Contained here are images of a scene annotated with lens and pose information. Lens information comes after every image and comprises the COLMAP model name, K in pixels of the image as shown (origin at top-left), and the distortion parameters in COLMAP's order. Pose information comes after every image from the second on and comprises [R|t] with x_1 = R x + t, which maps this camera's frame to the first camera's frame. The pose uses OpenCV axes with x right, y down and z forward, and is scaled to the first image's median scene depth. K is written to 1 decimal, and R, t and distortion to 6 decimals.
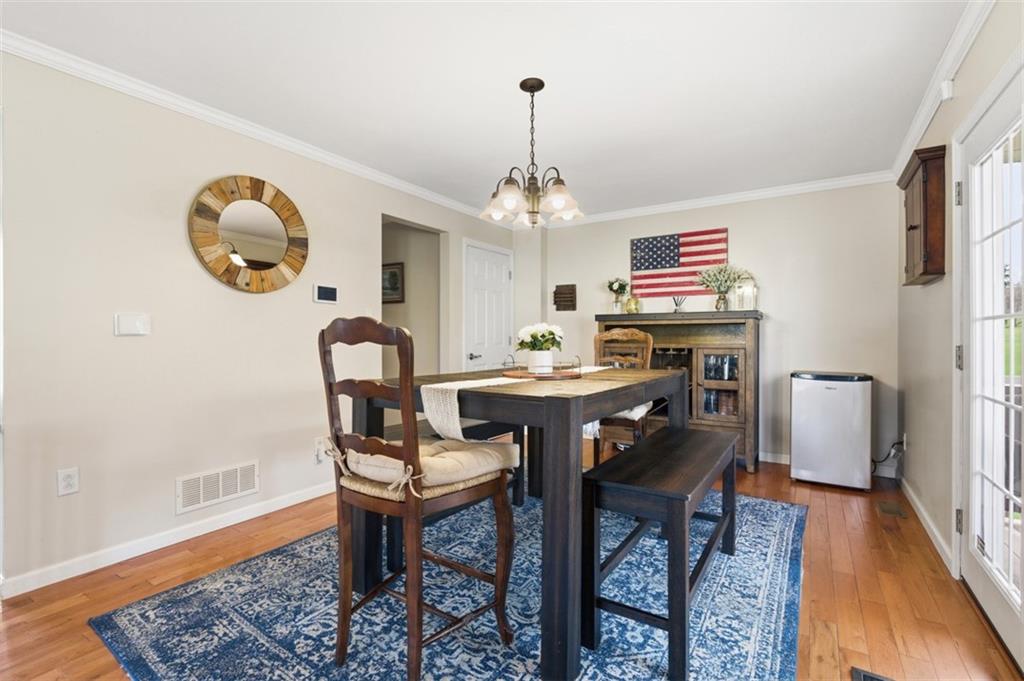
lens RADIAL K [[469.8, 0, 513.2], [0, 469.8, 336.0], [0, 0, 1]] dist [-0.001830, -0.000779]
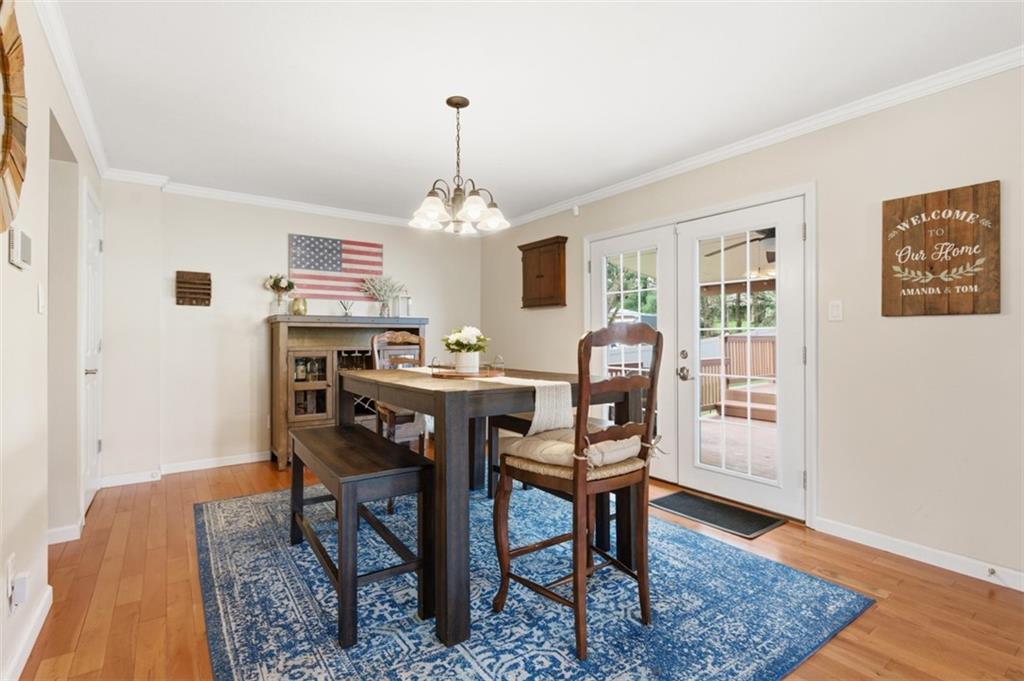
lens RADIAL K [[478.1, 0, 516.1], [0, 478.1, 334.2], [0, 0, 1]] dist [-0.002496, -0.000767]
pose [[0.360402, 0.008398, 0.932759, -0.750858], [-0.000198, 0.999960, -0.008926, -0.000633], [-0.932797, 0.003032, 0.360390, 0.405240]]
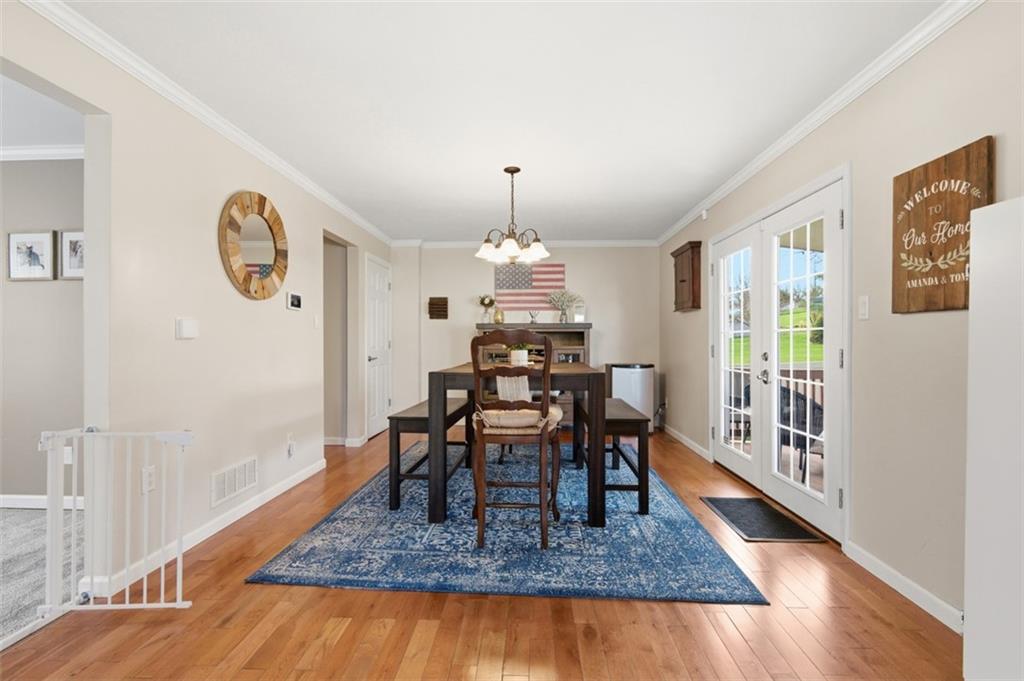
lens RADIAL K [[475.0, 0, 514.4], [0, 475.0, 337.5], [0, 0, 1]] dist [0.001431, 0.000616]
pose [[0.864646, 0.003860, 0.502366, -0.576177], [-0.000825, 0.999980, -0.006262, 0.001072], [-0.502380, 0.005000, 0.864632, -0.236325]]
